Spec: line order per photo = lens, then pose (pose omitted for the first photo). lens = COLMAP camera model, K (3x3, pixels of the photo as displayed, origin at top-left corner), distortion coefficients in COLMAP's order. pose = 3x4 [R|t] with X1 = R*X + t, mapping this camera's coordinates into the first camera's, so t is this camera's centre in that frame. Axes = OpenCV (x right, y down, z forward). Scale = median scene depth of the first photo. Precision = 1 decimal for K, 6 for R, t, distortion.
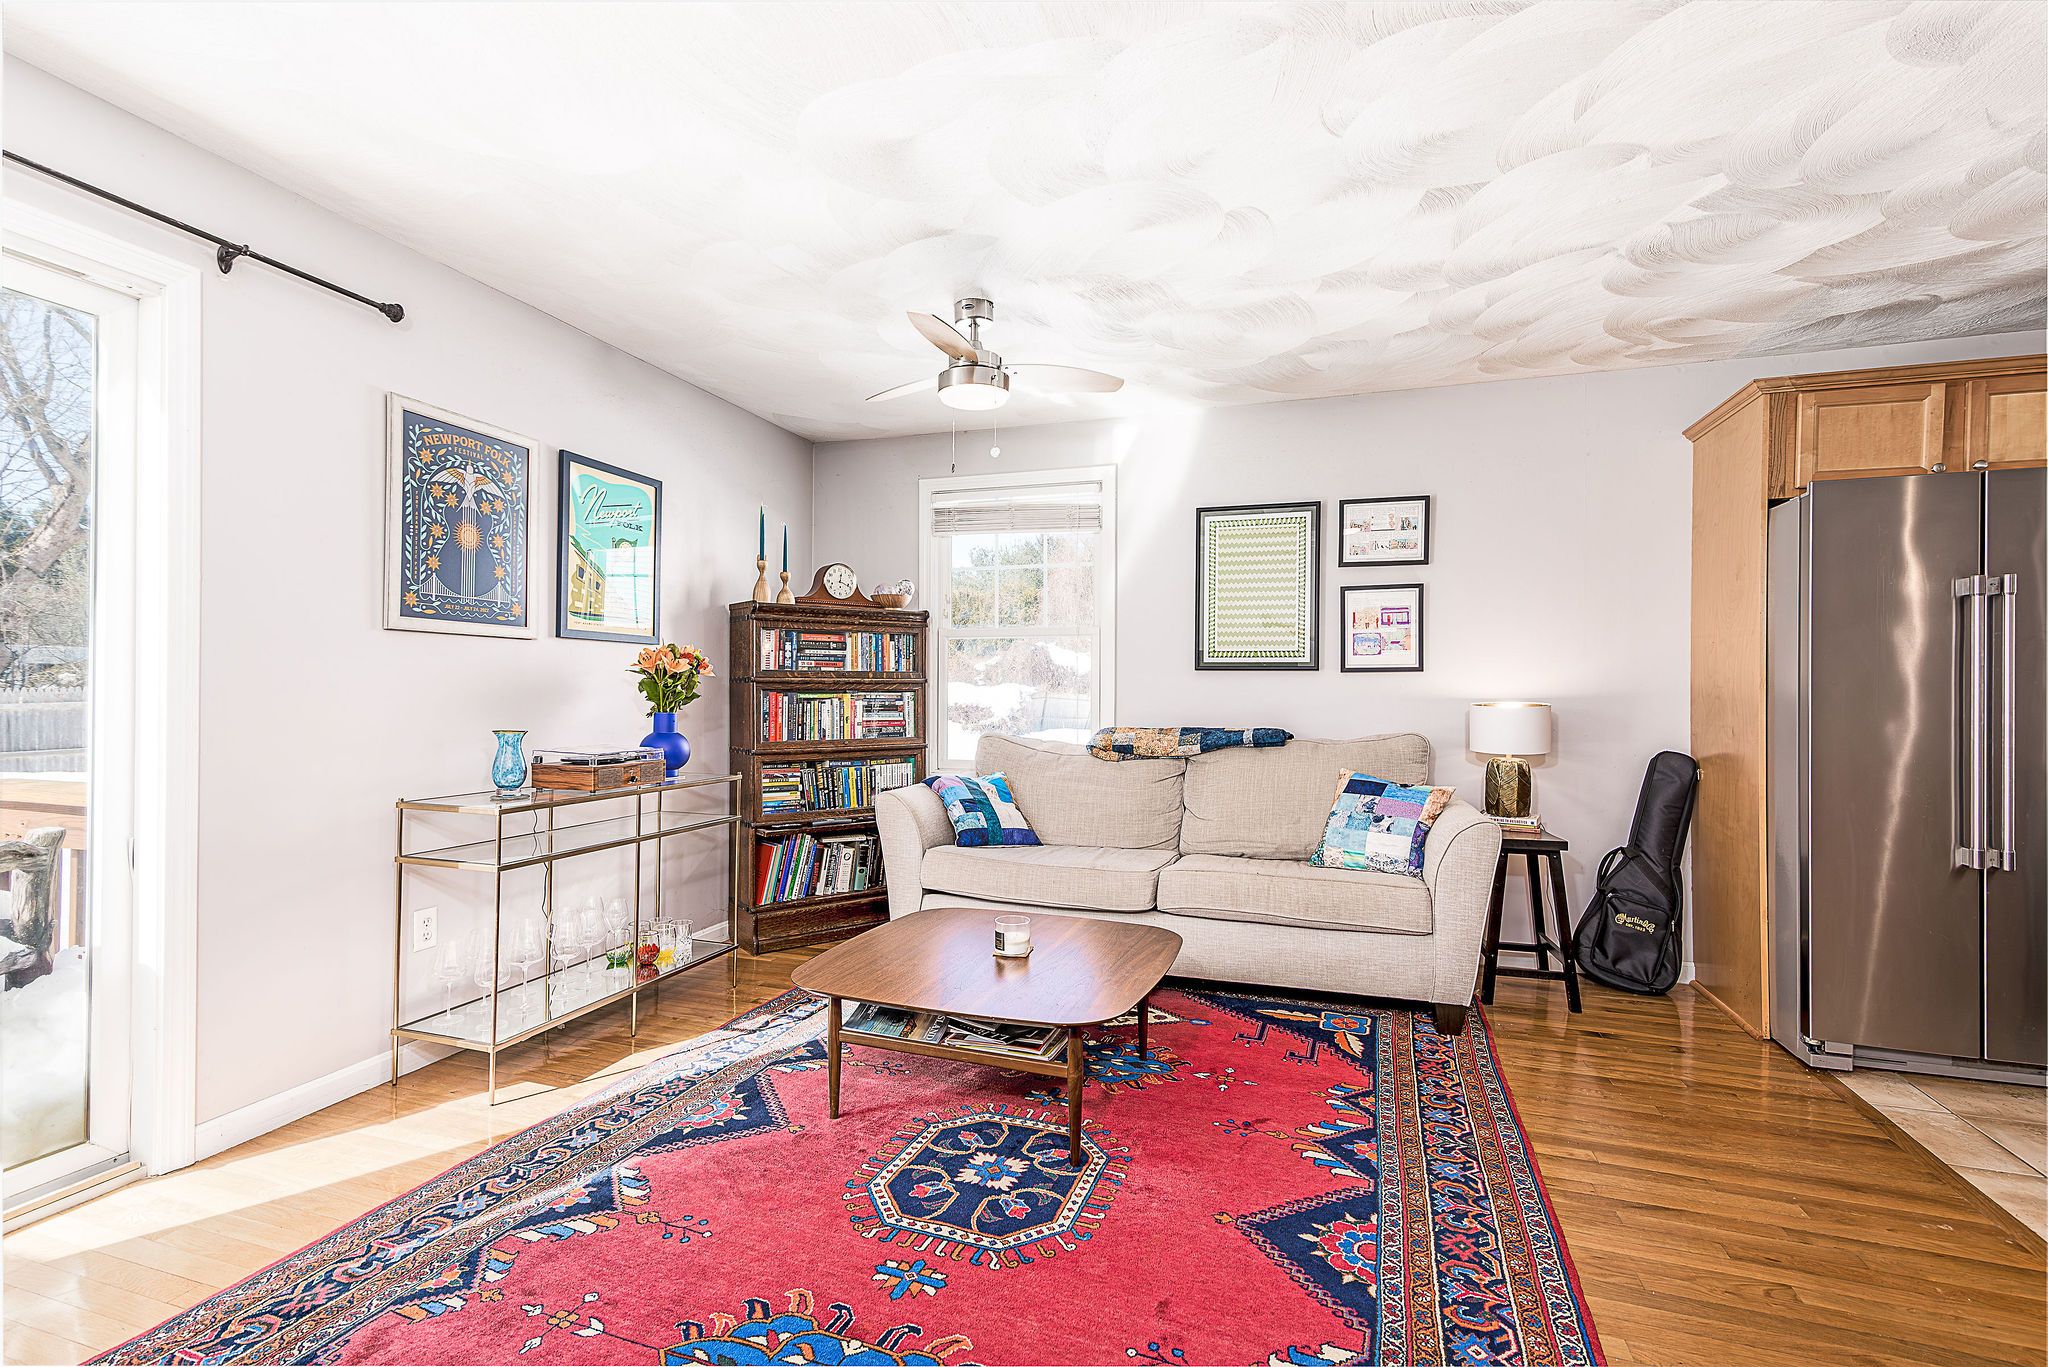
lens RADIAL K [[944.0, 0, 1023.0], [0, 944.0, 686.6], [0, 0, 1]] dist [0.022157, -0.001043]
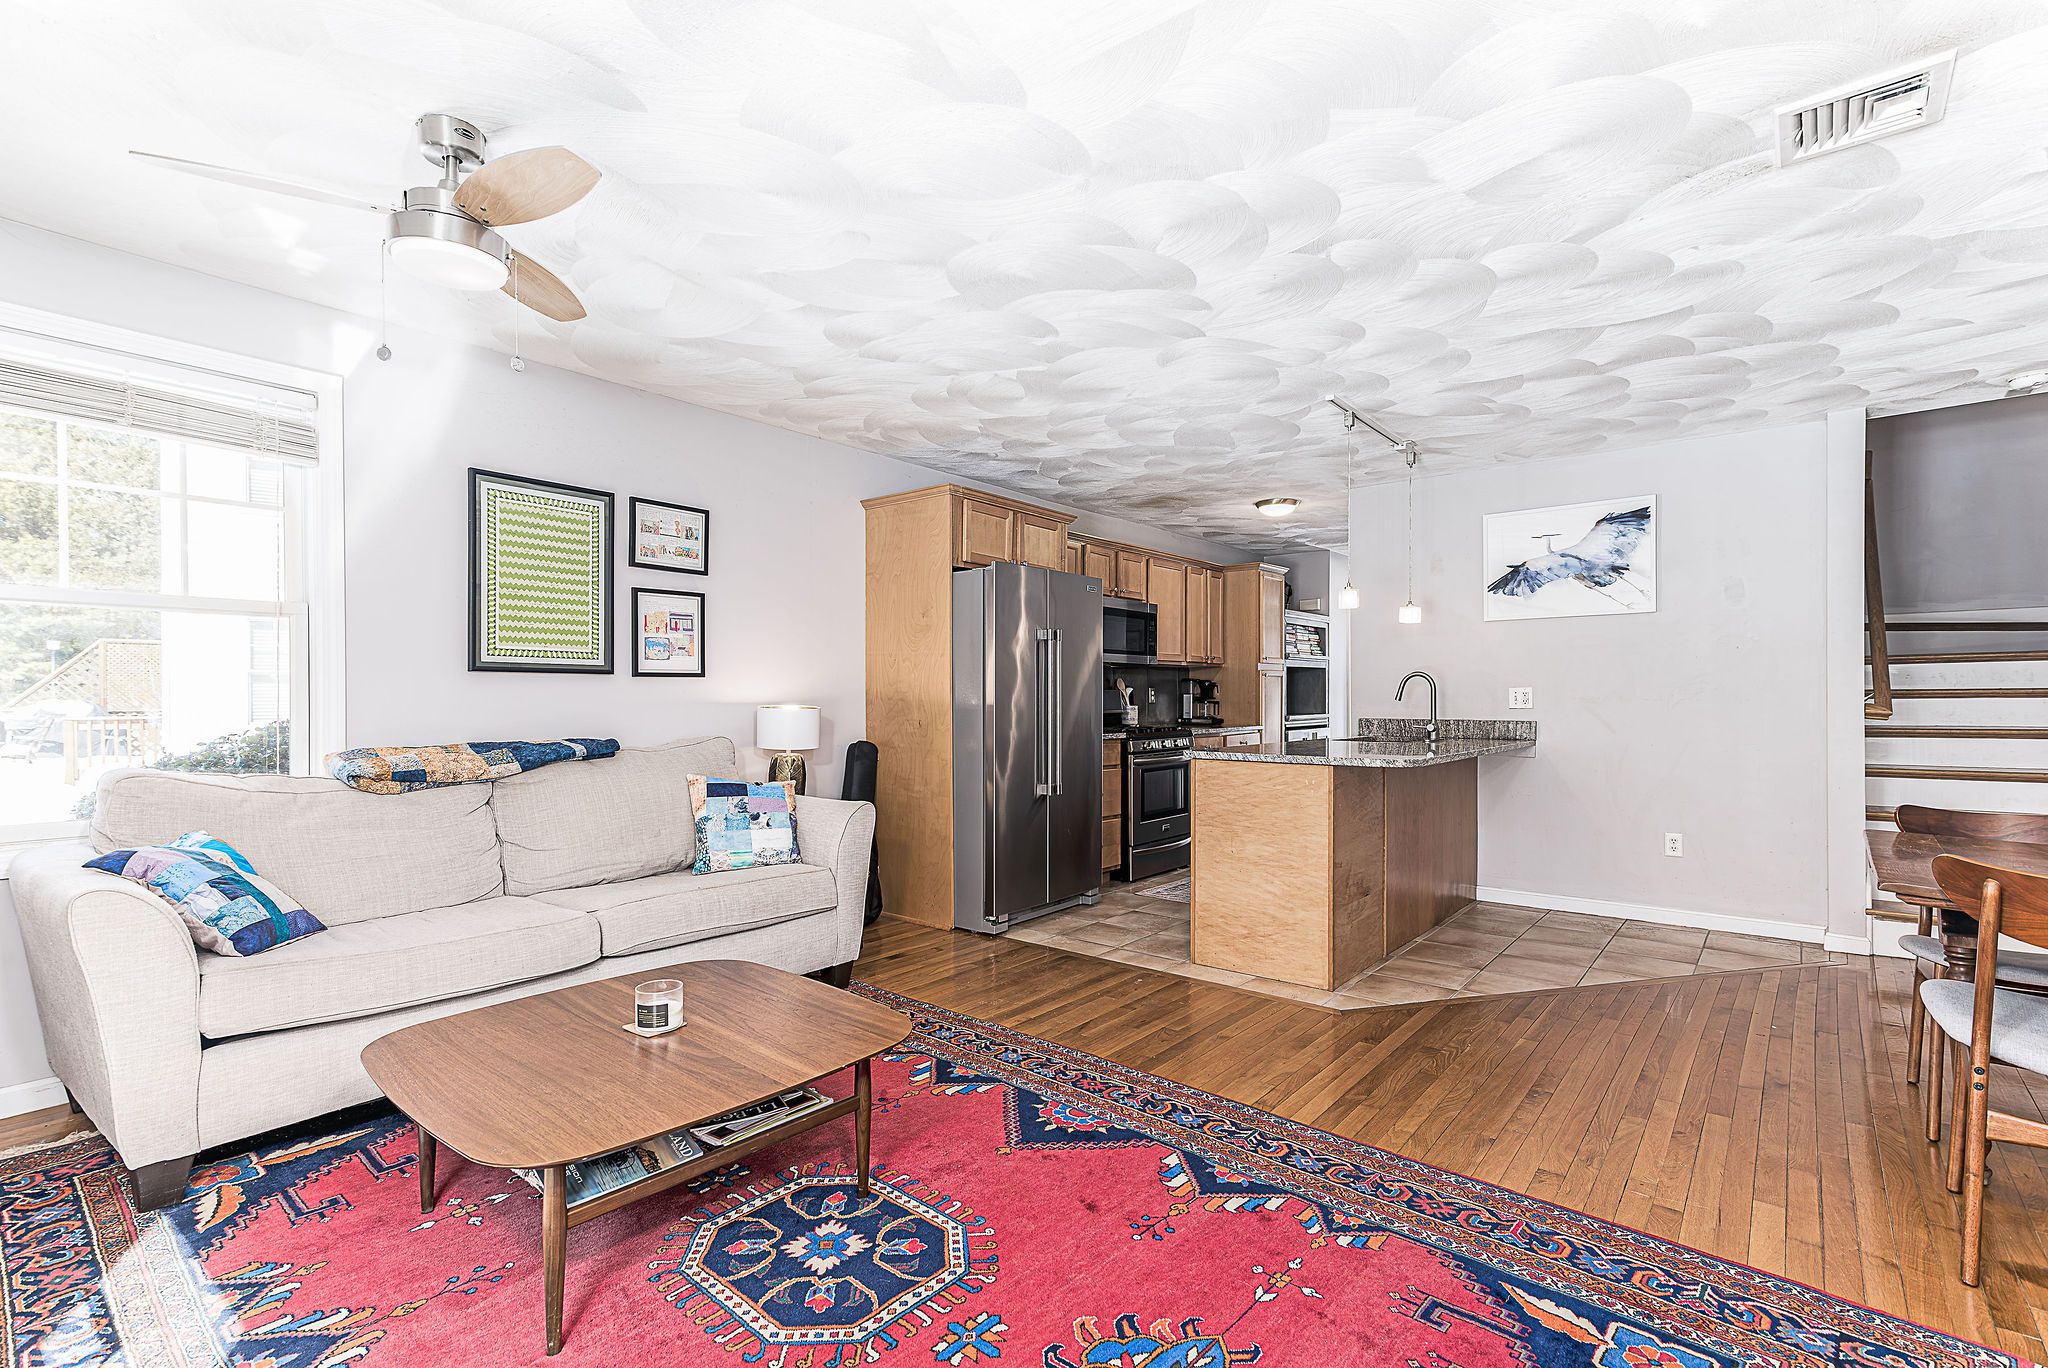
lens RADIAL K [[944.0, 0, 1027.2], [0, 944.0, 707.4], [0, 0, 1]] dist [0.022157, -0.001043]
pose [[0.355535, -0.014504, 0.934550, -0.574345], [-0.000540, 0.999876, 0.015723, 0.000614], [-0.934663, -0.006095, 0.355483, 0.383938]]
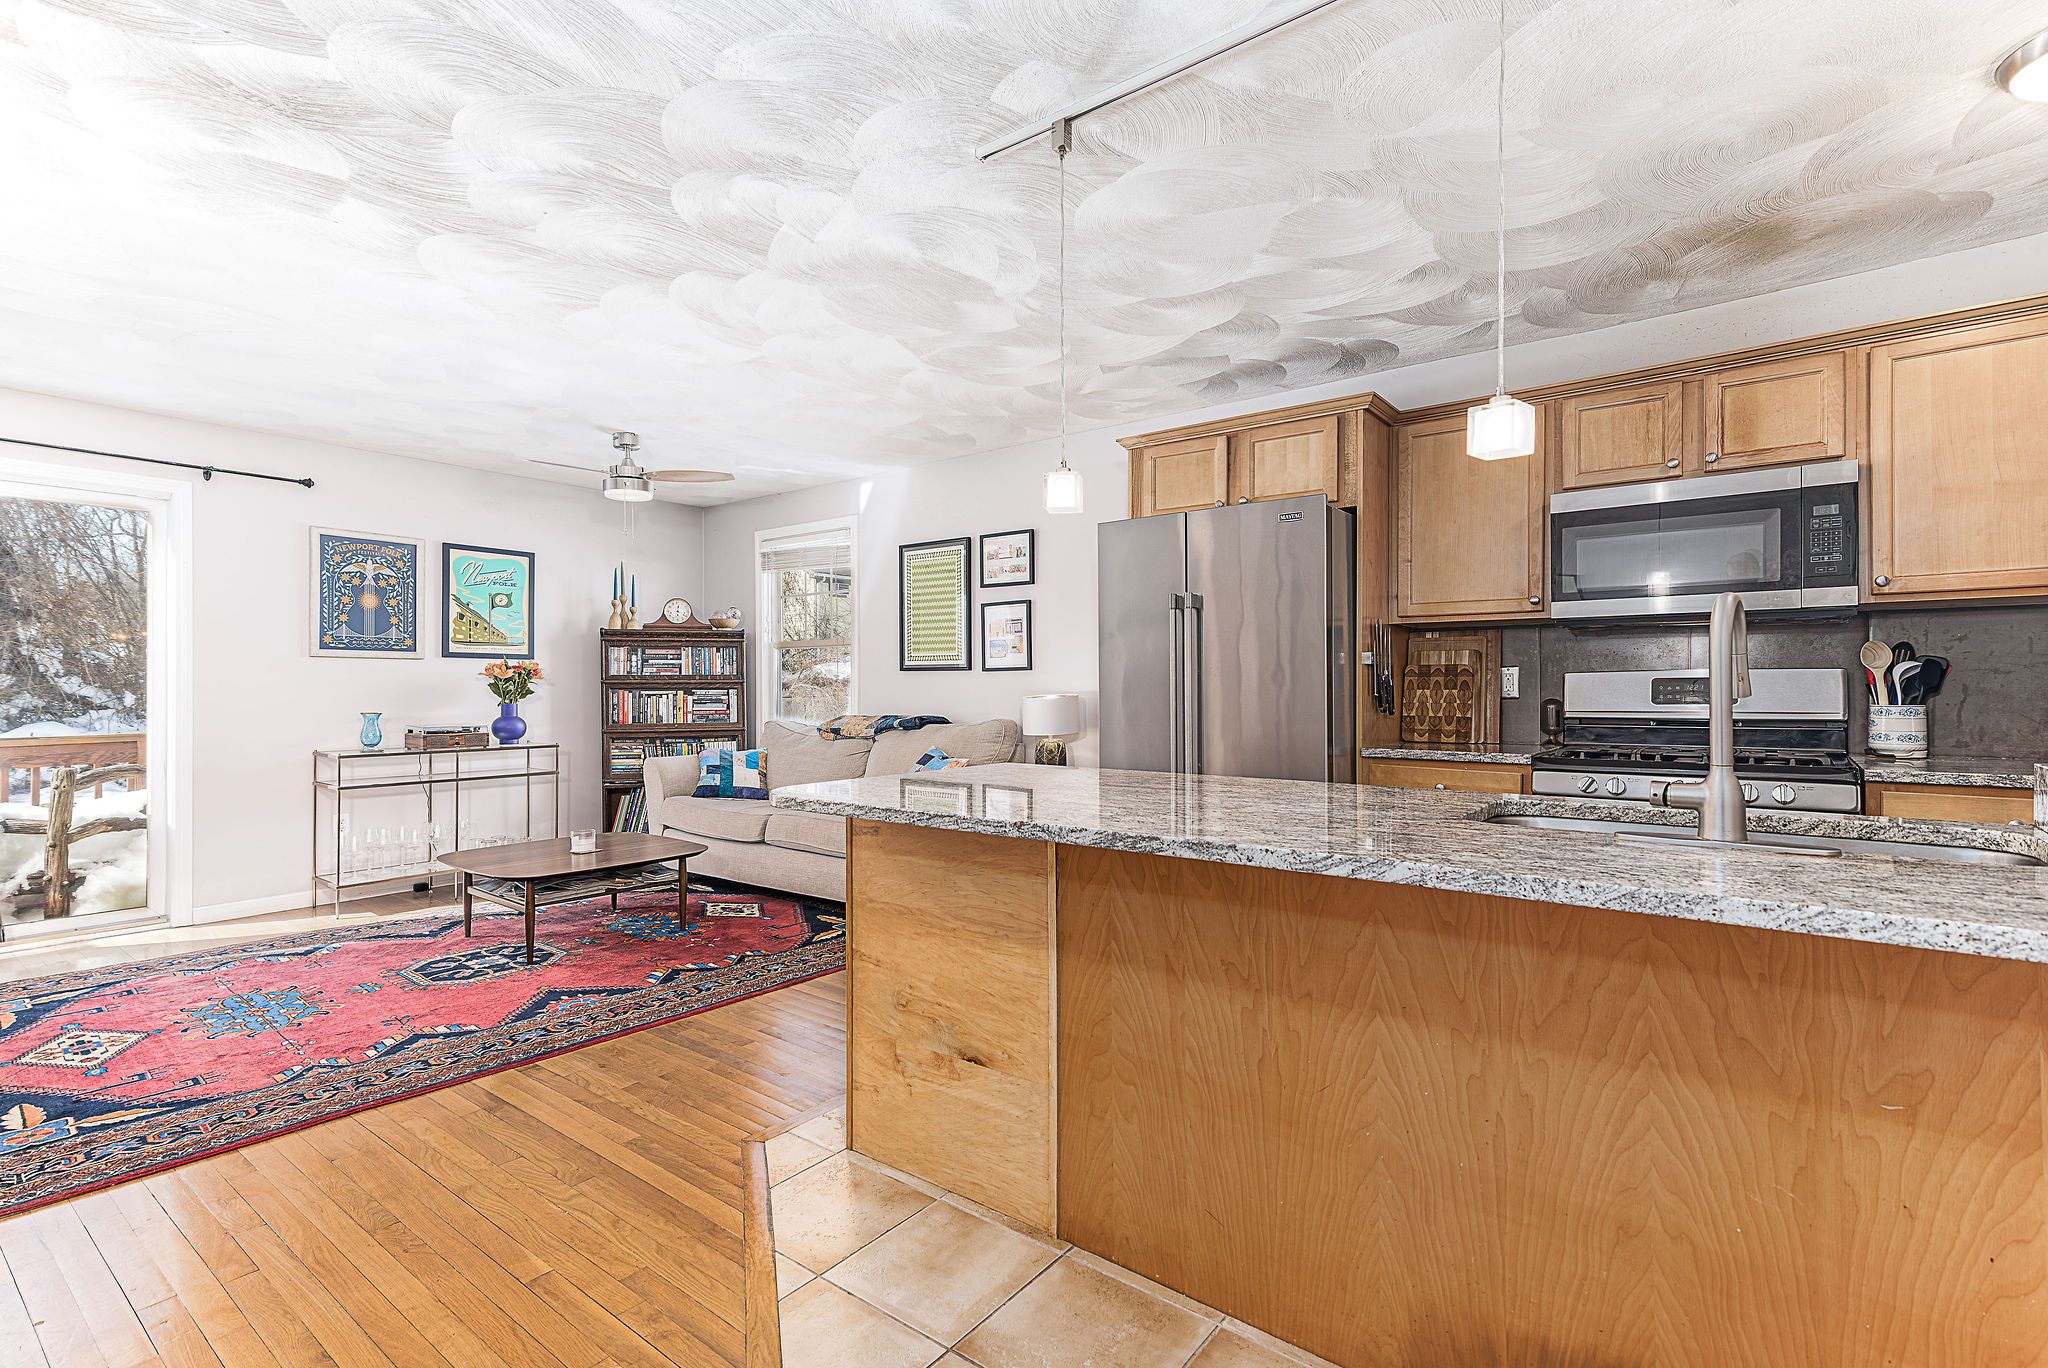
lens RADIAL K [[944.0, 0, 1023.4], [0, 944.0, 692.2], [0, 0, 1]] dist [0.022157, -0.001043]
pose [[0.942111, -0.005082, -0.335261, 1.103197], [0.007489, 0.999955, 0.005887, 0.007116], [0.335216, -0.008057, 0.942107, -0.236213]]
